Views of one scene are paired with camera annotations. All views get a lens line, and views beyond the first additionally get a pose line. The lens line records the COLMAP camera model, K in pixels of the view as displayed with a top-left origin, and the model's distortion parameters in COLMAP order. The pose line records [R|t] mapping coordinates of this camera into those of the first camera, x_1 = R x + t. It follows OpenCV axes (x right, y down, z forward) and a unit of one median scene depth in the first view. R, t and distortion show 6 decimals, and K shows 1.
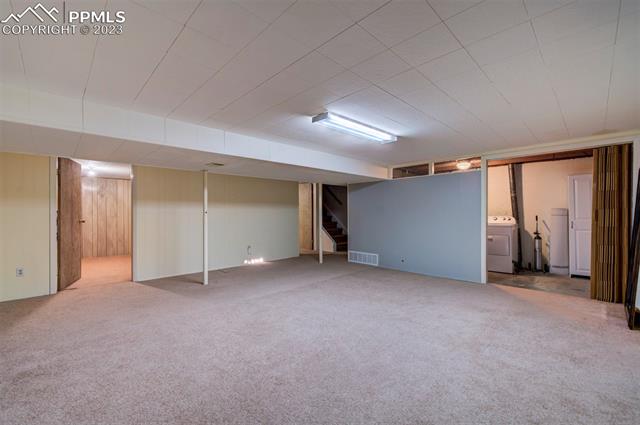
lens RADIAL K [[280.9, 0, 320.0], [0, 280.9, 212.5], [0, 0, 1]] dist [0.000676, 0.000111]
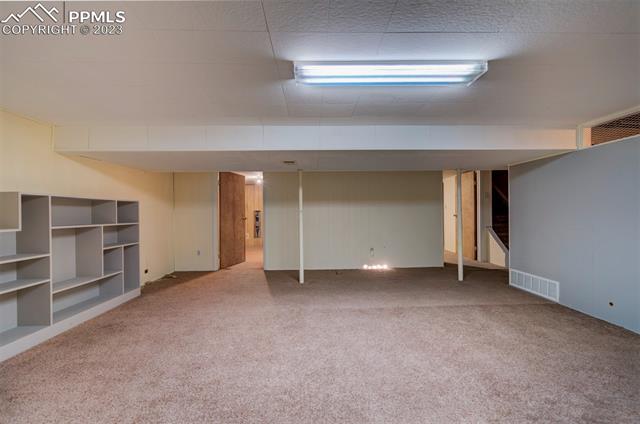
lens RADIAL K [[272.6, 0, 315.4], [0, 272.6, 212.3], [0, 0, 1]] dist [0.001241, 0.000179]
pose [[0.722448, -0.003279, -0.691418, 0.286031], [0.007274, 0.999969, 0.002858, 0.000438], [0.691387, -0.007094, 0.722449, 0.308335]]
